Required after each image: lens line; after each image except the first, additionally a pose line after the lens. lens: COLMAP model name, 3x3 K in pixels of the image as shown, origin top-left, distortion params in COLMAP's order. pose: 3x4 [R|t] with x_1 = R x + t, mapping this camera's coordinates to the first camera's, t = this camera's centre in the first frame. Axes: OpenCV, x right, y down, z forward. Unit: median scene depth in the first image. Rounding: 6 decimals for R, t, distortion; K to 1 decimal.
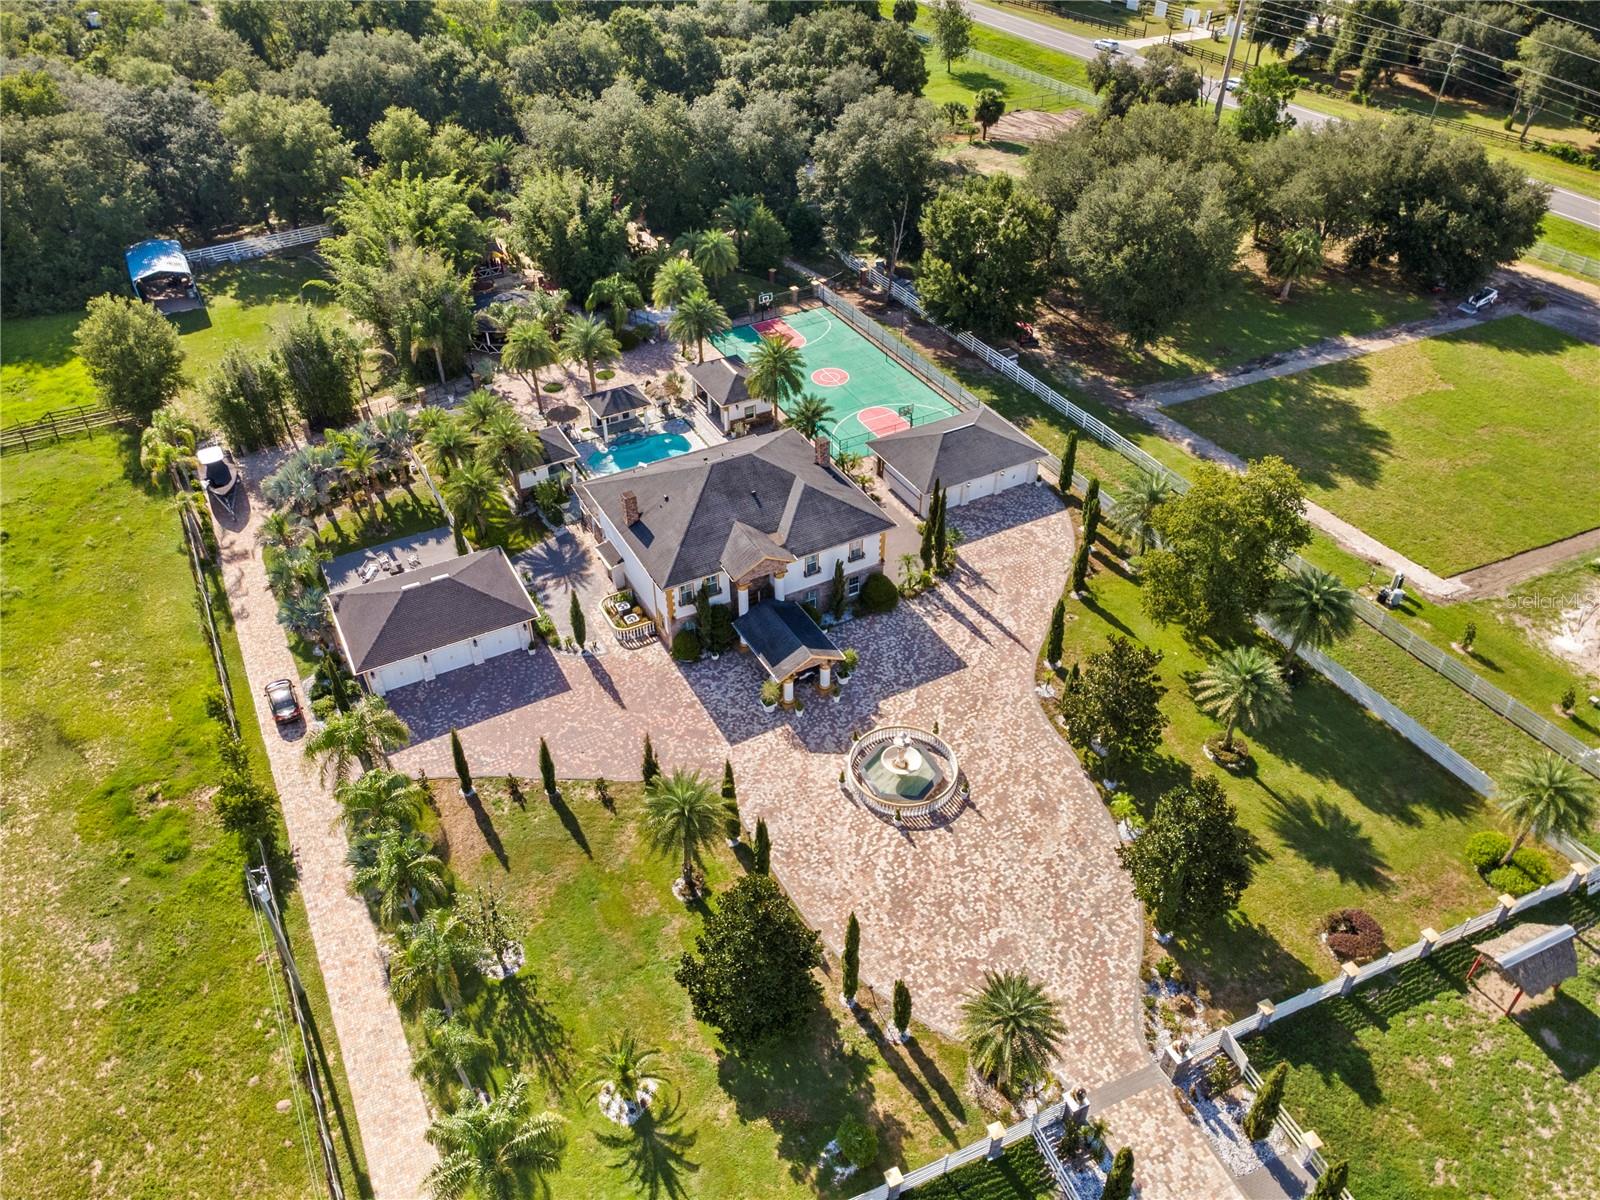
lens RADIAL K [[1165.3, 0, 795.2], [0, 1165.3, 595.0], [0, 0, 1]] dist [0.020115, 0.040599]
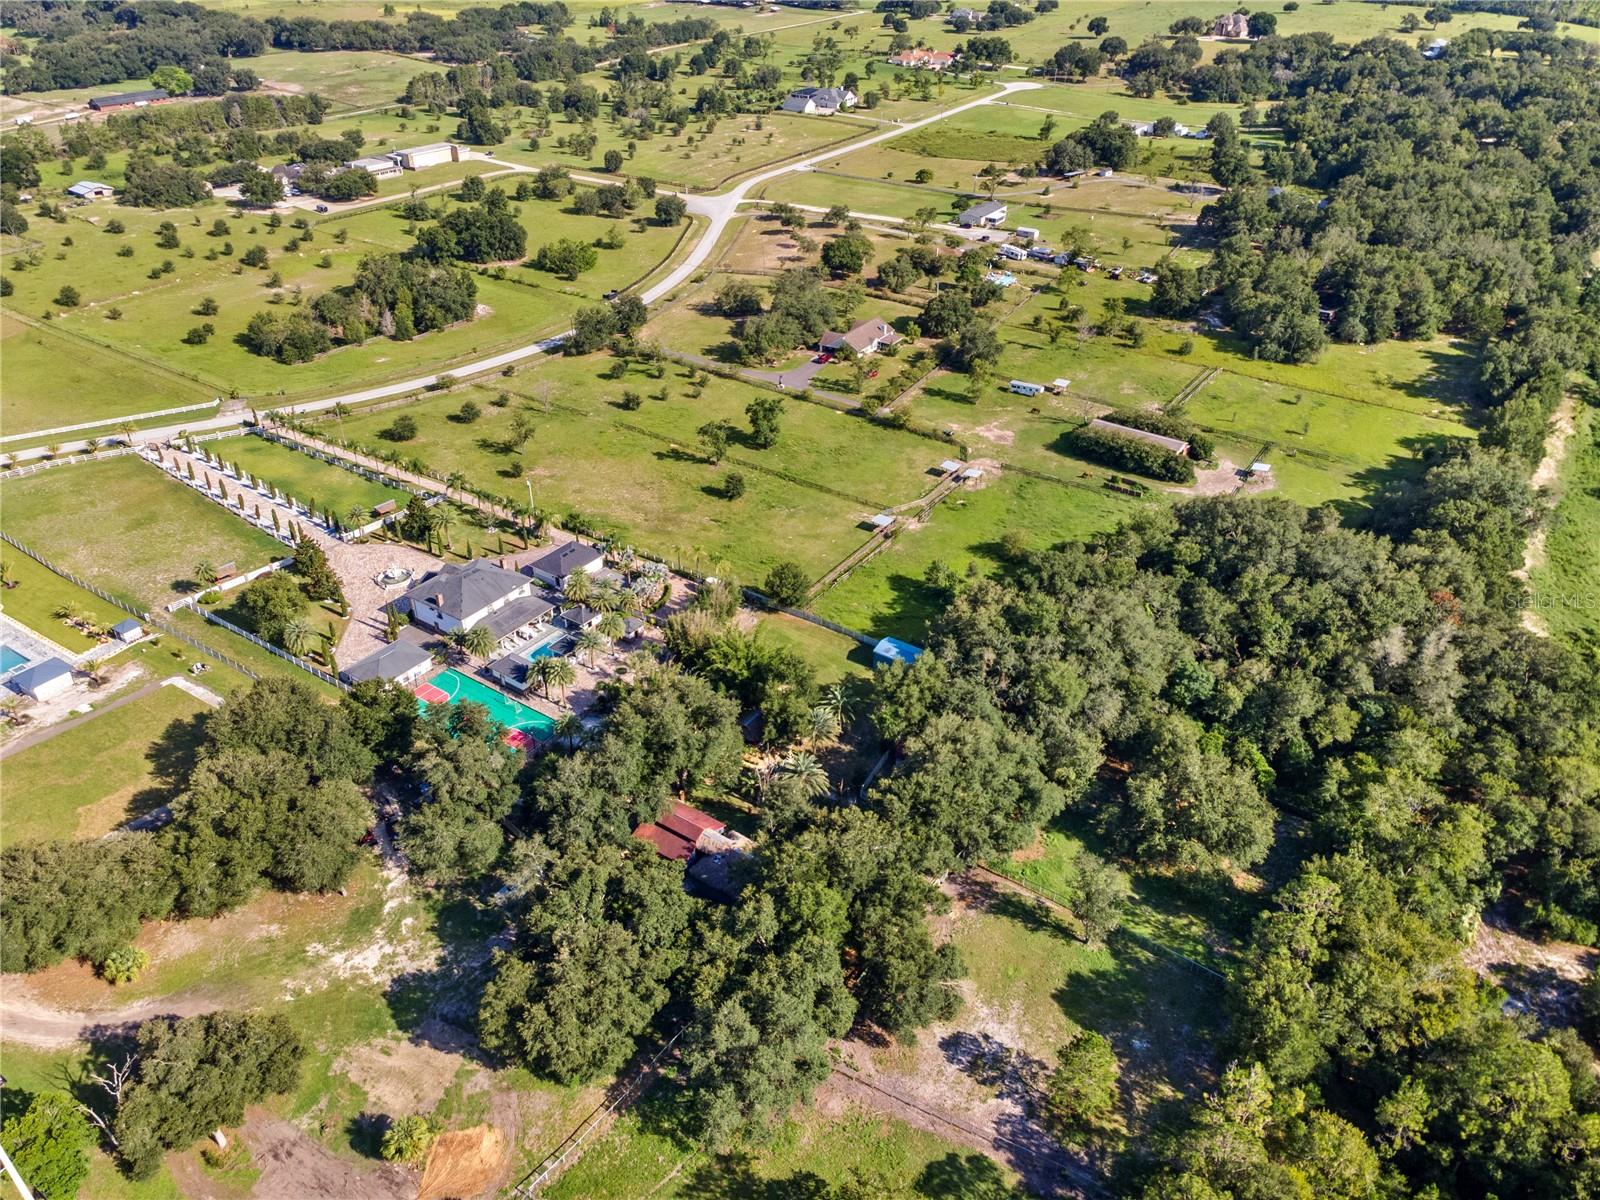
lens RADIAL K [[1157.9, 0, 791.8], [0, 1157.9, 605.1], [0, 0, 1]] dist [0.039278, 0.004890]
pose [[-0.895349, 0.243297, -0.373038, 0.258286], [-0.272552, 0.363115, 0.890990, -2.349446], [0.352230, 0.899419, -0.258803, 1.793348]]
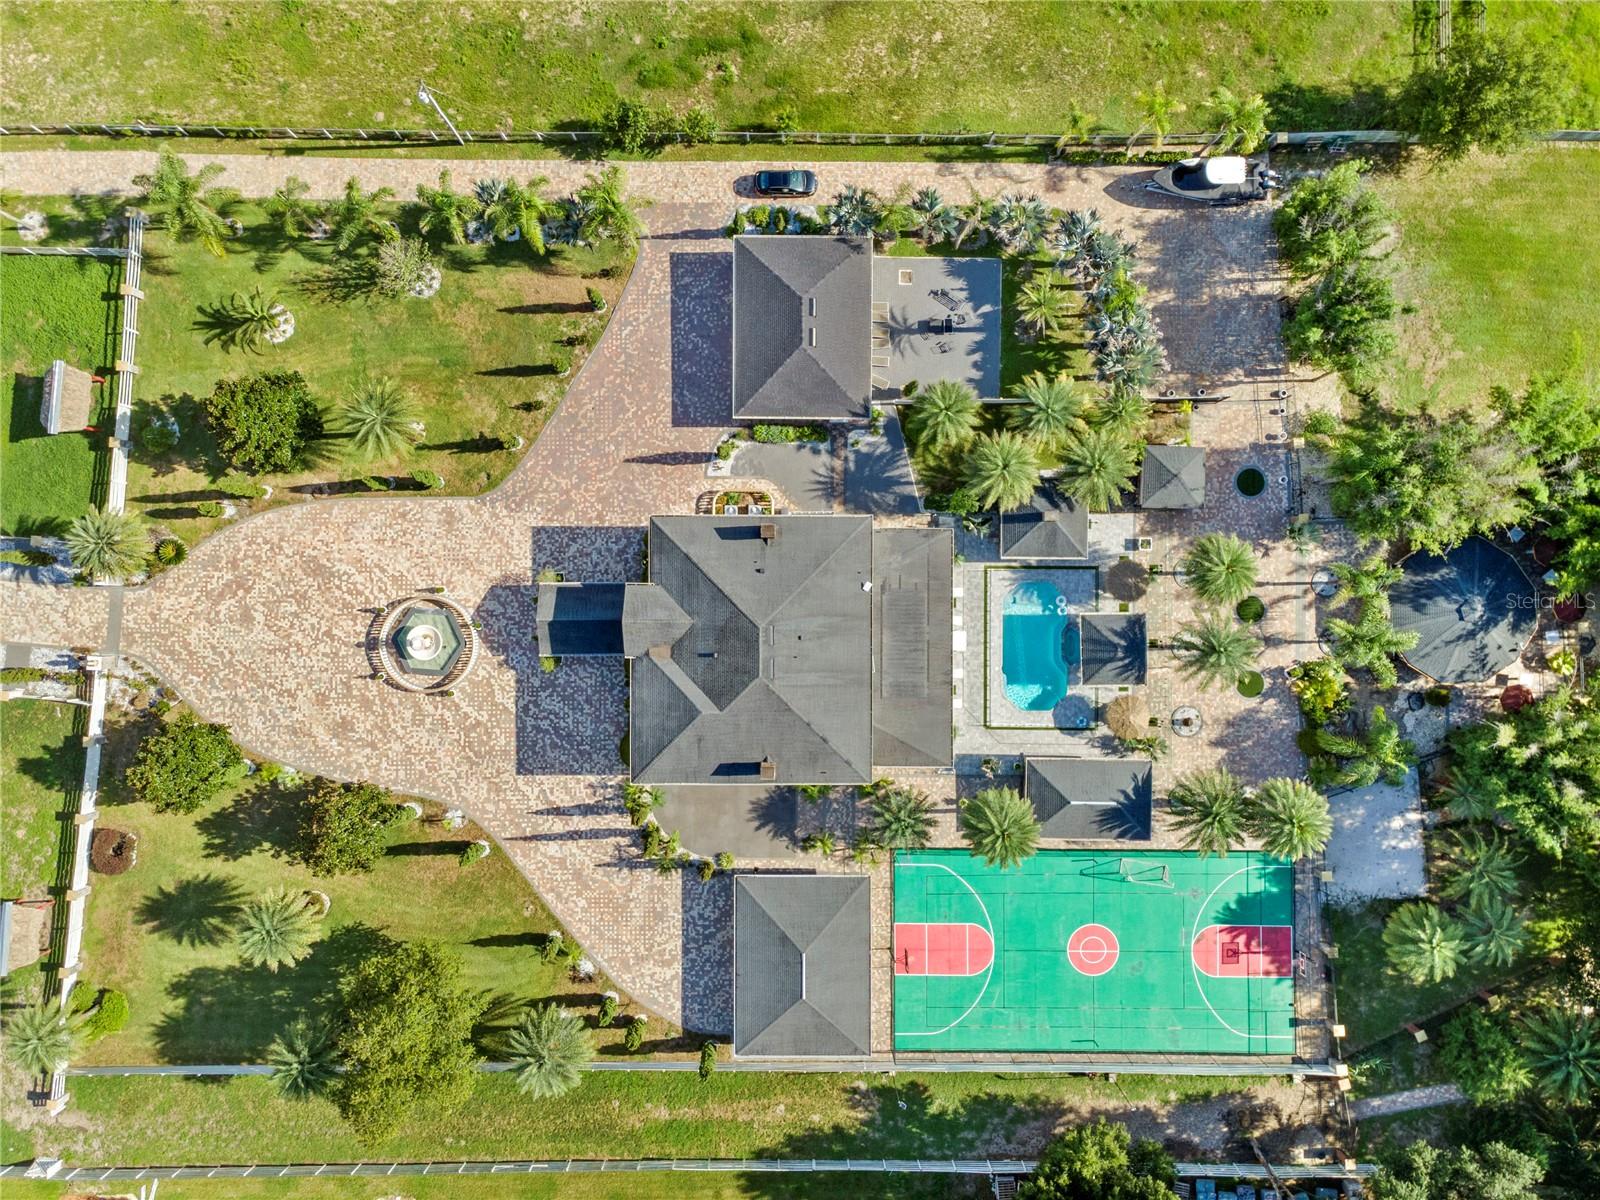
lens RADIAL K [[1165.3, 0, 795.2], [0, 1165.3, 595.0], [0, 0, 1]] dist [0.020115, 0.040599]
pose [[-0.475805, 0.879527, 0.006408, -0.100207], [-0.548939, -0.302641, 0.779150, -0.723049], [0.687223, 0.367206, 0.626805, 0.400968]]
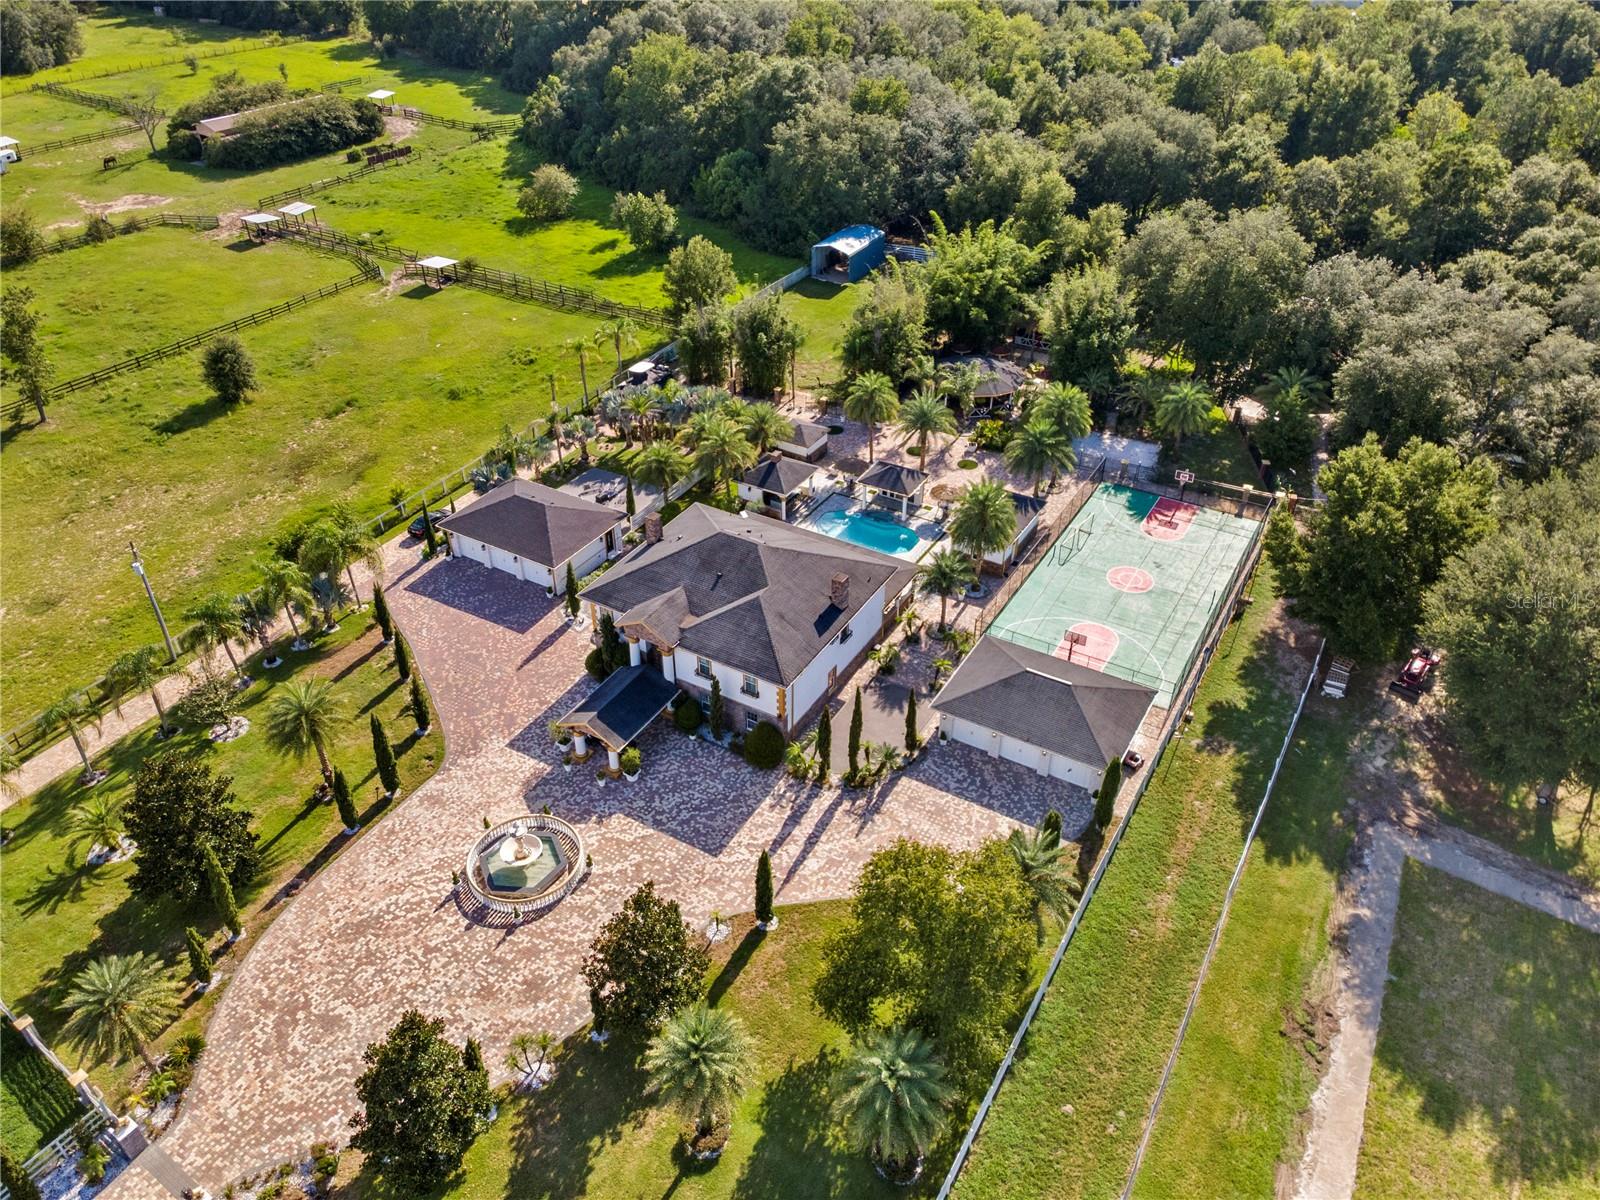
lens RADIAL K [[1178.0, 0, 793.4], [0, 1178.0, 573.6], [0, 0, 1]] dist [0.028115, 0.037929]
pose [[0.515083, 0.486579, -0.705641, 0.605044], [-0.531742, 0.827081, 0.182173, -0.264393], [0.672264, 0.281385, 0.684751, 0.327180]]
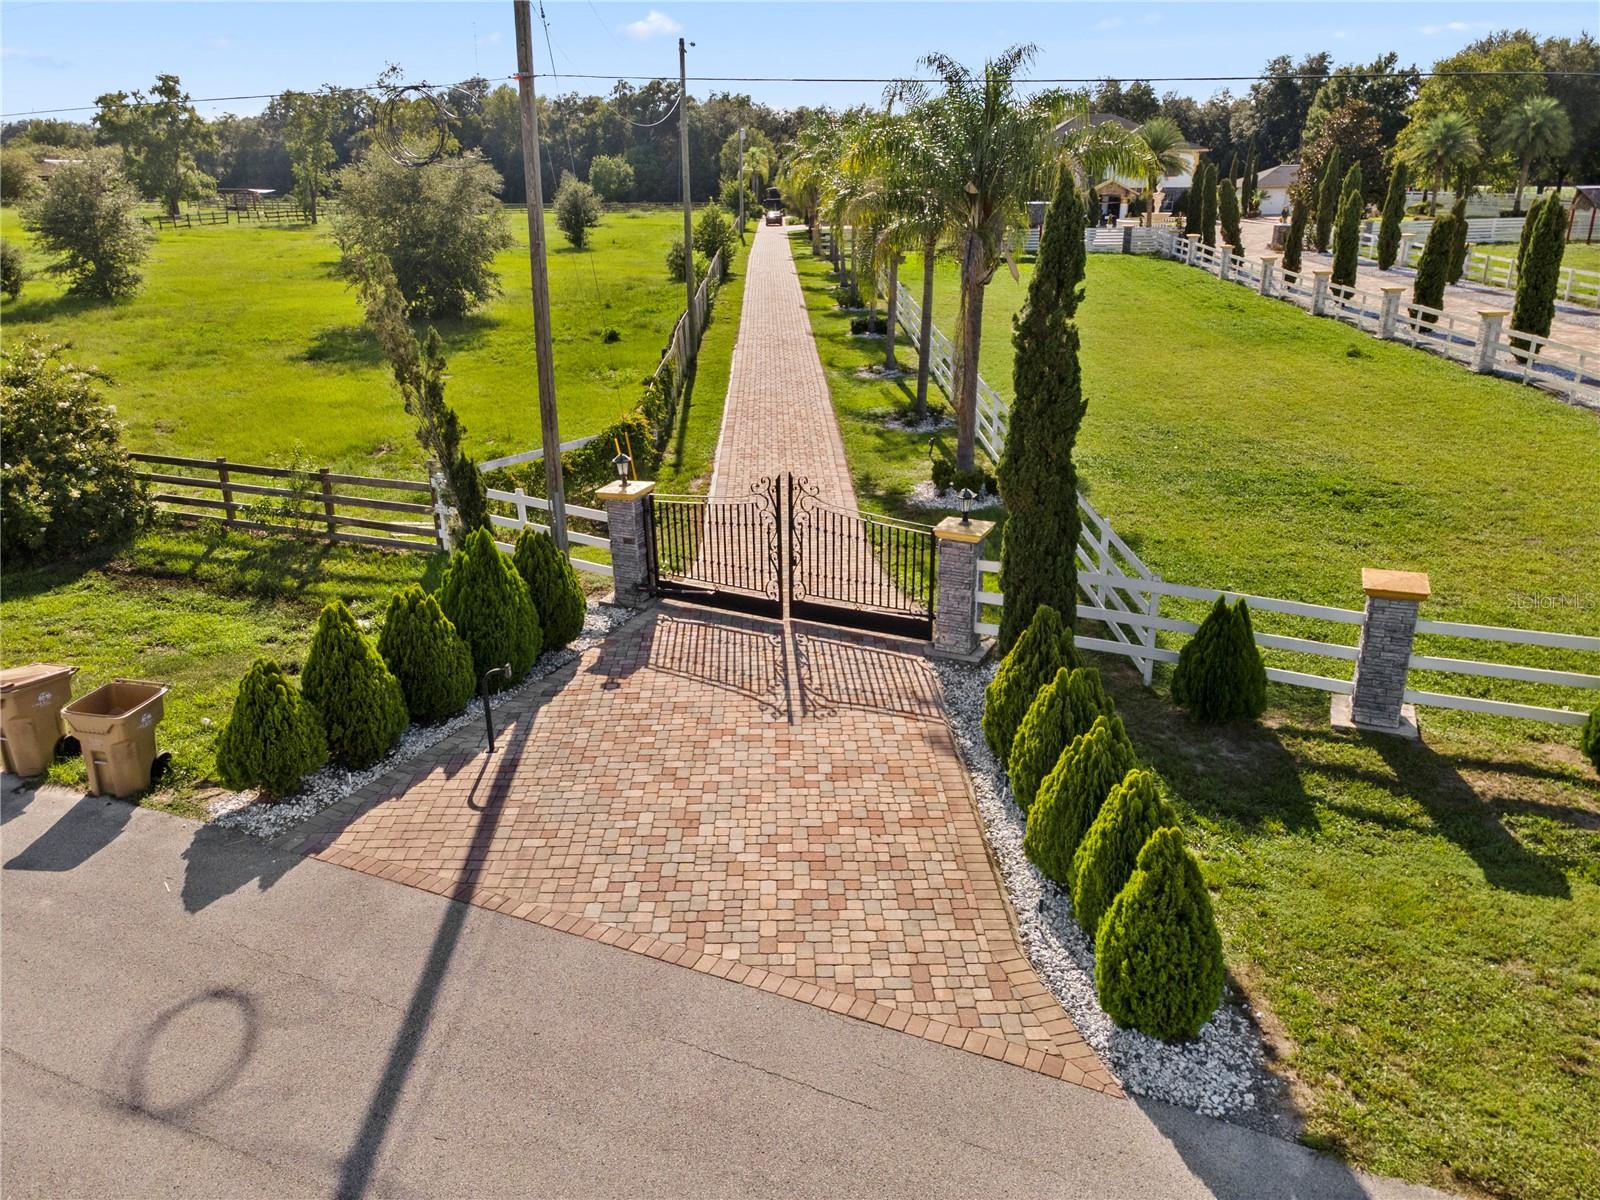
lens RADIAL K [[1157.9, 0, 791.8], [0, 1157.9, 605.1], [0, 0, 1]] dist [0.039278, 0.004890]
pose [[0.887703, 0.158659, -0.432215, 0.293337], [-0.283492, 0.928047, -0.241580, 0.797610], [0.362787, 0.336981, 0.868809, -0.156450]]
